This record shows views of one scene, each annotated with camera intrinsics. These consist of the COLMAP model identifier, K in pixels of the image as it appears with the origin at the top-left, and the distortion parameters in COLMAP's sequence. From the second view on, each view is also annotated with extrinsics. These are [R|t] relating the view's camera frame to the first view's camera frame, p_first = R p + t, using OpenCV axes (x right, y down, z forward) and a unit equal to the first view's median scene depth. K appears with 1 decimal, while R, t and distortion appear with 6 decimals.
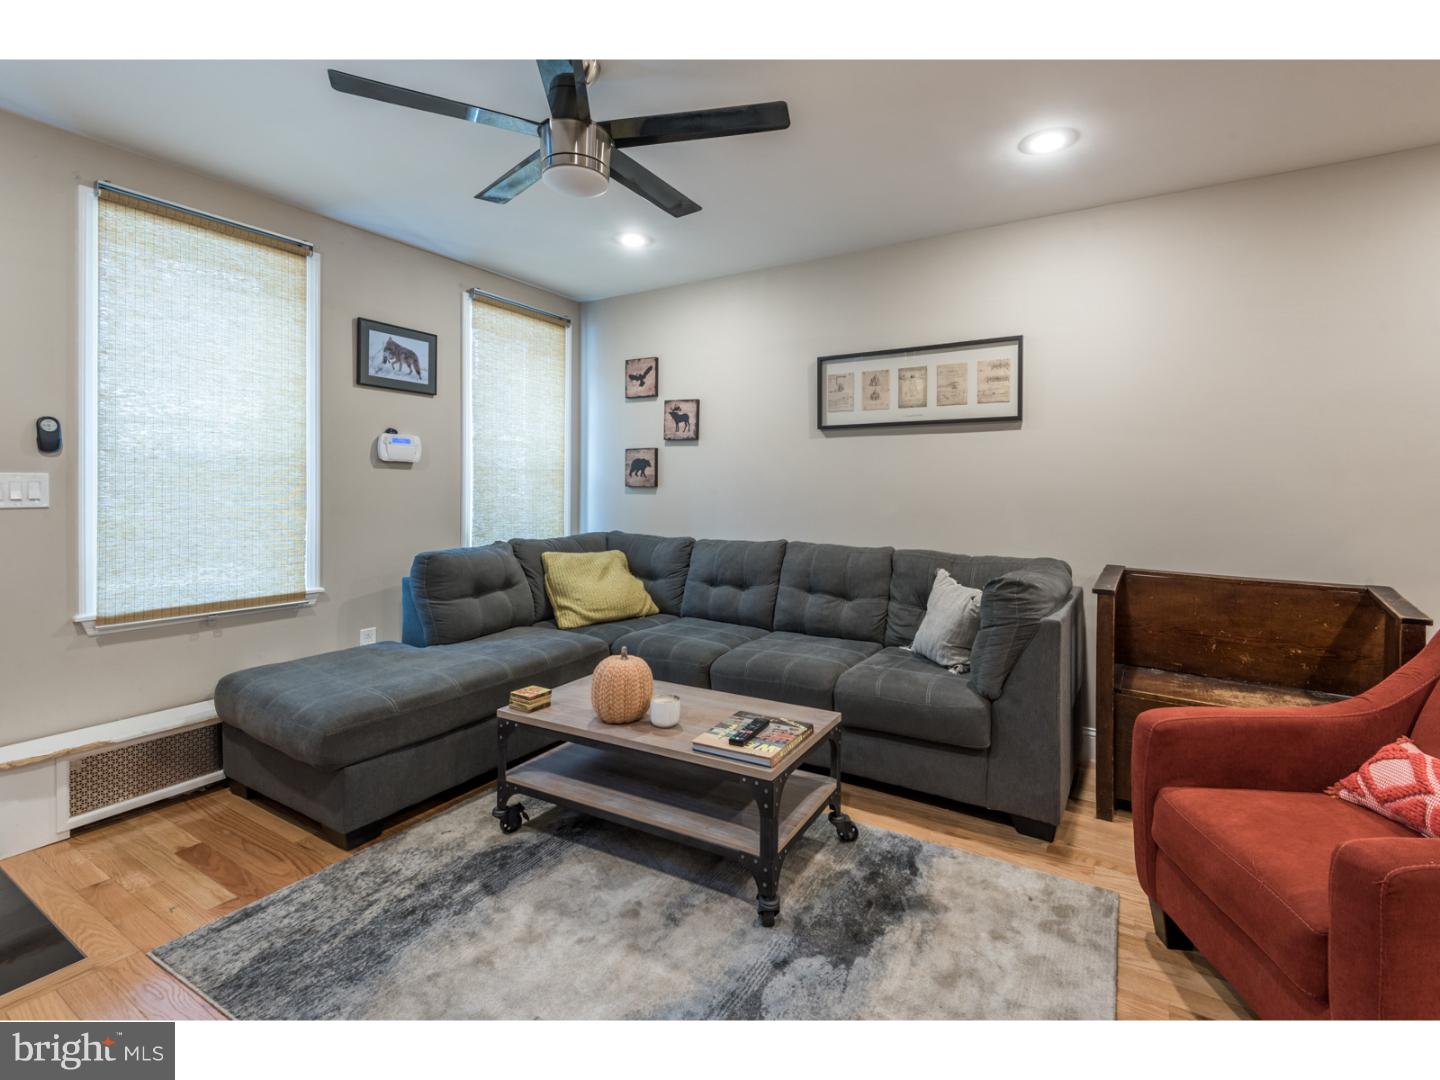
lens RADIAL K [[695.1, 0, 668.4], [0, 695.1, 487.1], [0, 0, 1]] dist [0.025654, -0.023999]
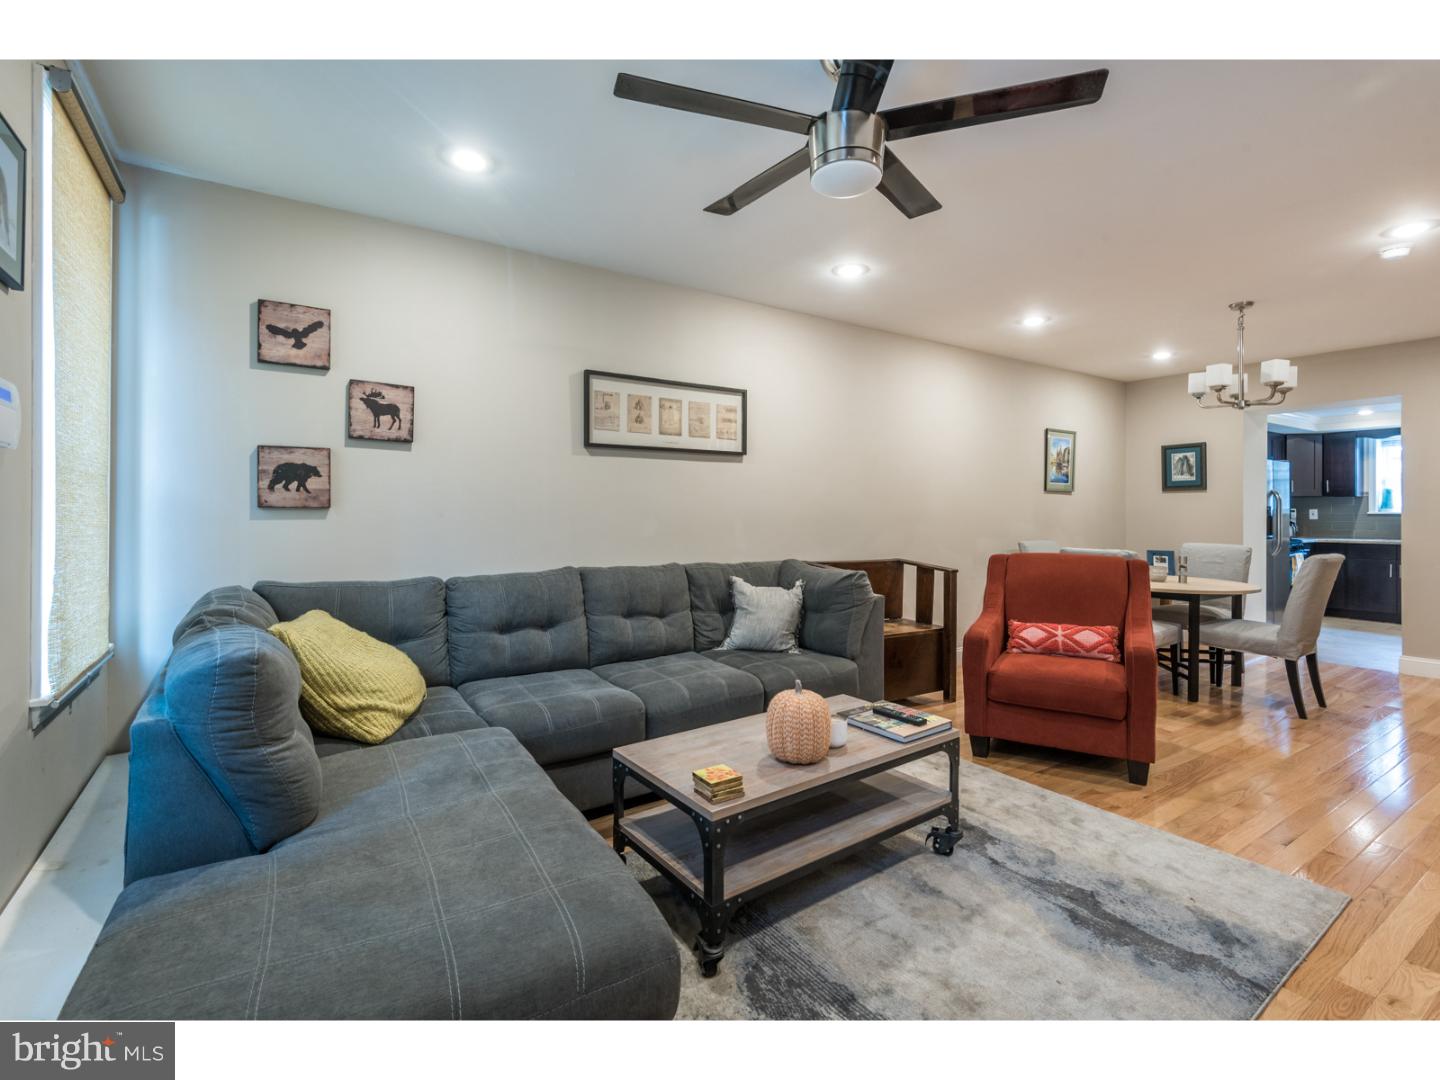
lens RADIAL K [[707.8, 0, 769.7], [0, 707.8, 508.3], [0, 0, 1]] dist [0.040932, -0.029179]
pose [[0.324658, -0.003497, 0.945825, -0.636183], [-0.000018, 0.999993, 0.003703, -0.003056], [-0.945832, -0.001219, 0.324656, 0.474856]]
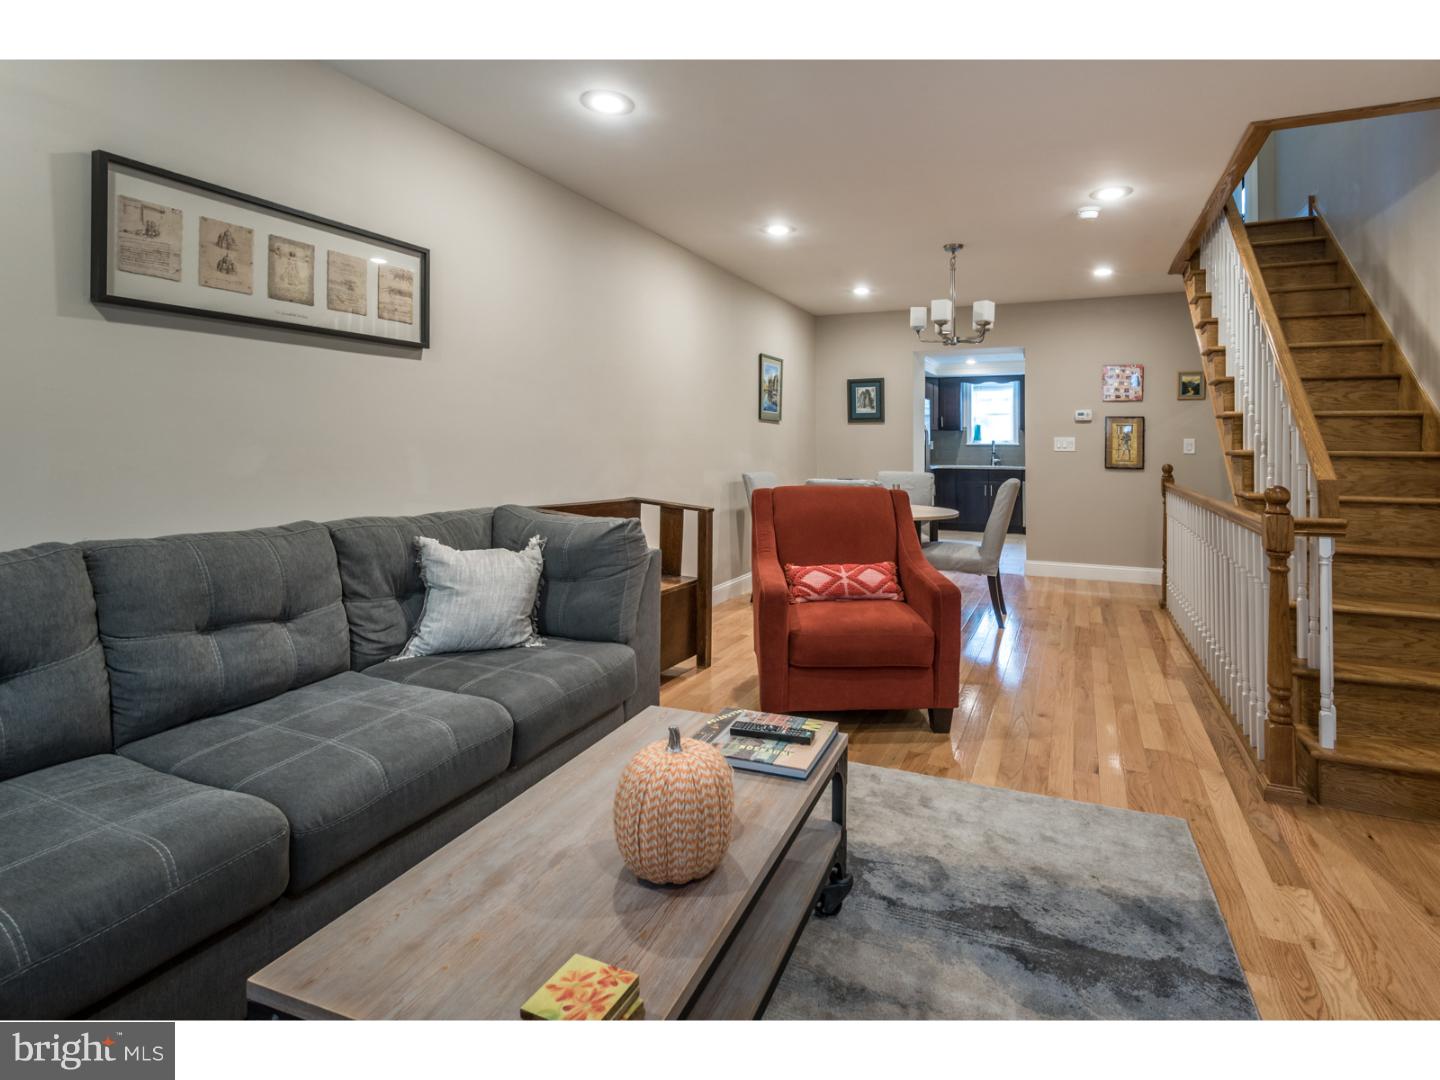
lens RADIAL K [[706.3, 0, 826.8], [0, 706.3, 441.1], [0, 0, 1]] dist [0.029300, -0.014941]
pose [[-0.257434, -0.005299, 0.966281, -0.401511], [-0.010703, 0.999939, 0.002632, 0.006396], [-0.966237, -0.009664, -0.257475, 0.671317]]
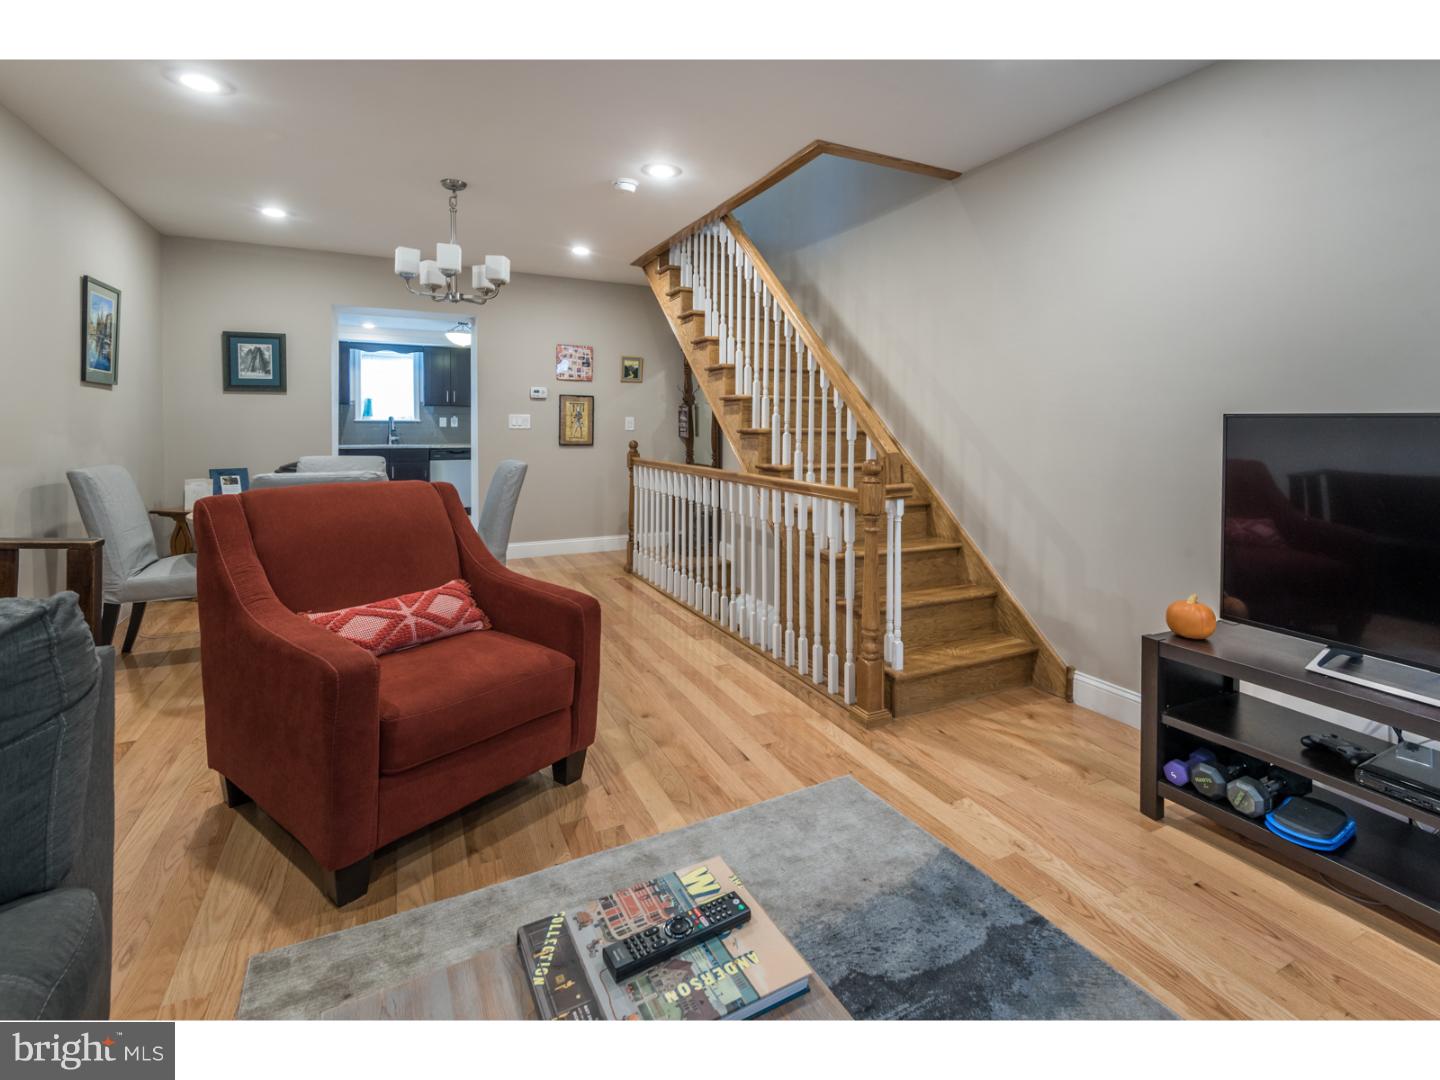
lens RADIAL K [[646.2, 0, 747.8], [0, 646.2, 440.0], [0, 0, 1]] dist [0.042085, -0.032773]
pose [[-0.884532, -0.026356, 0.465735, -0.066089], [-0.015523, 0.999513, 0.027081, 0.005806], [-0.466222, 0.016724, -0.884510, 0.787755]]
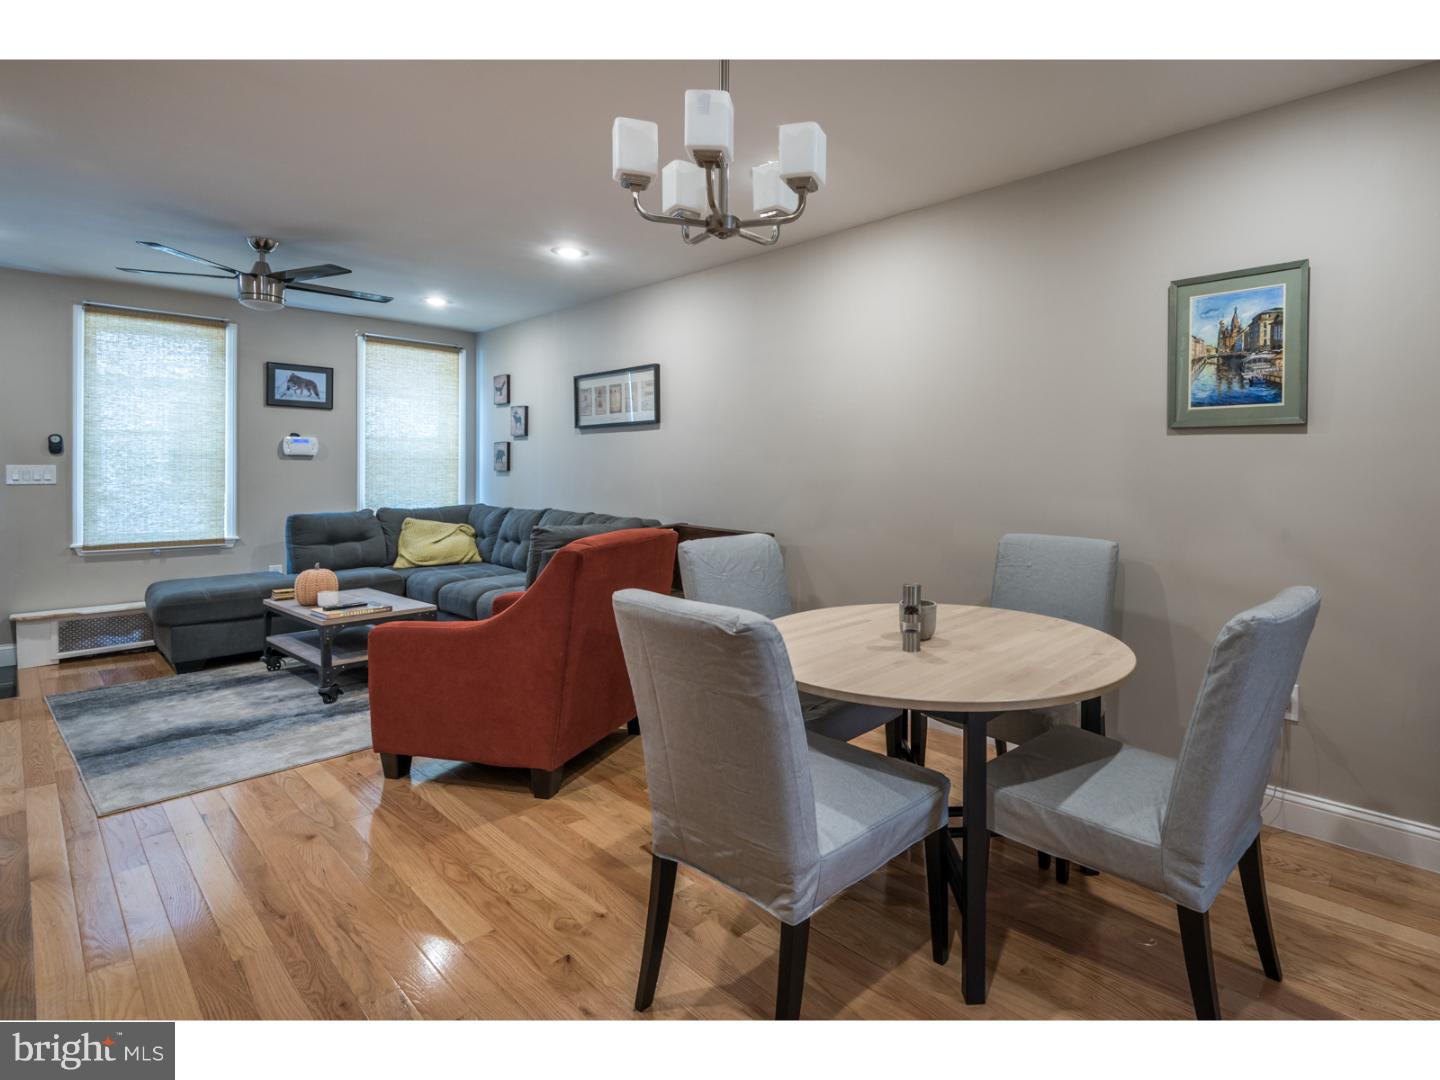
lens RADIAL K [[738.3, 0, 763.5], [0, 738.3, 459.0], [0, 0, 1]] dist [-0.001168, -0.012392]
pose [[0.986090, -0.008374, -0.166000, 0.860116], [0.005663, 0.999843, -0.016799, 0.004146], [0.166114, 0.015625, 0.985983, -0.393042]]
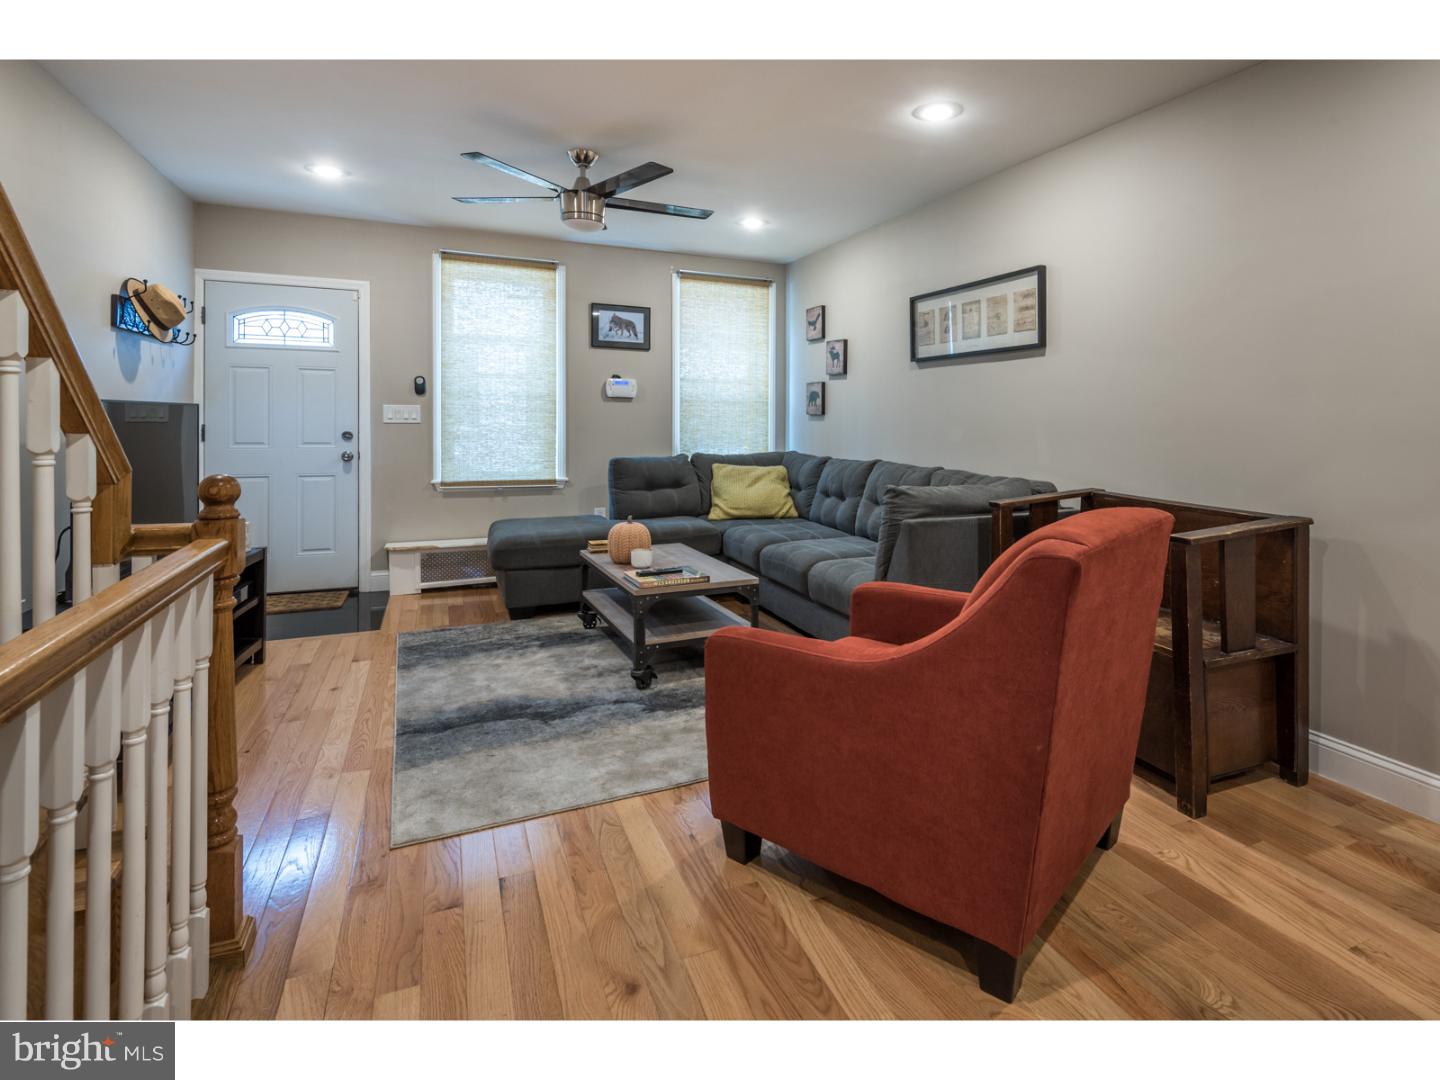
lens RADIAL K [[694.8, 0, 726.3], [0, 694.8, 423.7], [0, 0, 1]] dist [-0.000362, -0.001029]
pose [[0.836916, 0.005023, -0.547308, 0.602844], [-0.003920, 0.999987, 0.003183, 0.014398], [0.547317, -0.000519, 0.836925, -0.100958]]
